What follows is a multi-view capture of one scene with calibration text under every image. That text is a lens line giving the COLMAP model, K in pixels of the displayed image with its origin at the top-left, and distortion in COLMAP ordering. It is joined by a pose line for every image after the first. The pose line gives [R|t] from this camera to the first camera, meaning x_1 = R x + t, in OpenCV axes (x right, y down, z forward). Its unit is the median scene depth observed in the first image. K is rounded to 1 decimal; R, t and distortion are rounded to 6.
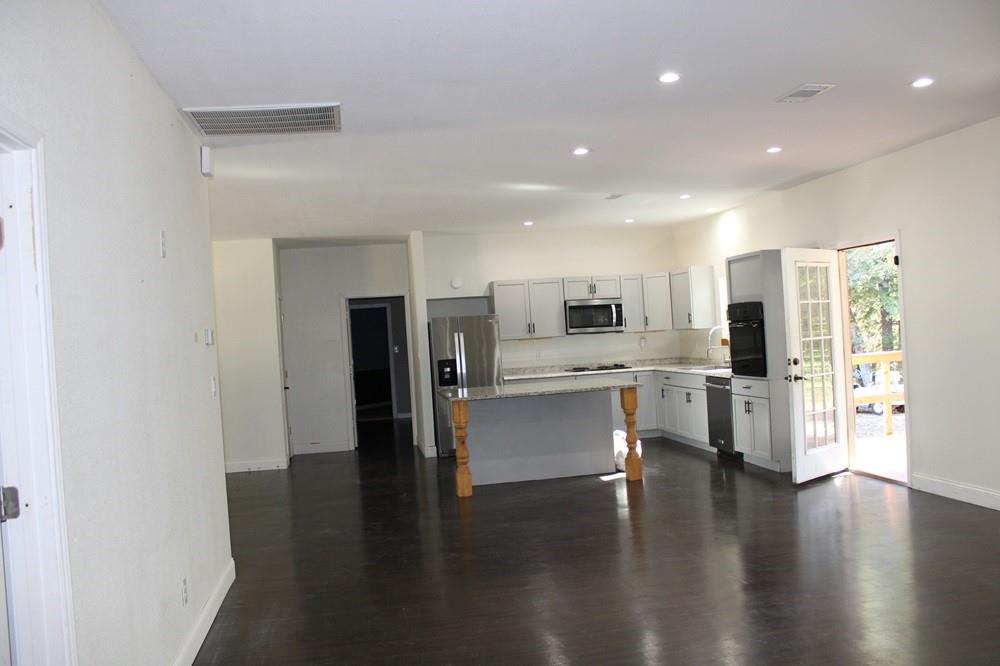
lens RADIAL K [[865.4, 0, 500.0], [0, 865.4, 333.0], [0, 0, 1]] dist [-0.113027, 0.008161]
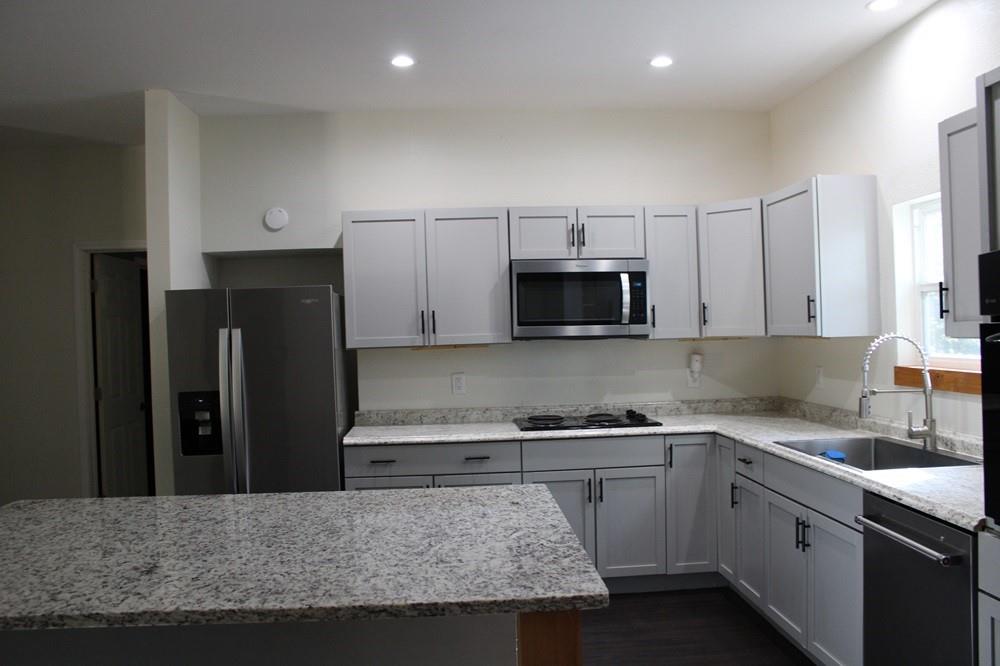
lens RADIAL K [[865.4, 0, 500.0], [0, 865.4, 333.0], [0, 0, 1]] dist [-0.113027, 0.008161]
pose [[0.994170, 0.031724, -0.103056, 0.115119], [-0.031003, 0.999482, 0.008596, -0.005203], [0.103276, -0.005351, 0.994638, 0.572440]]
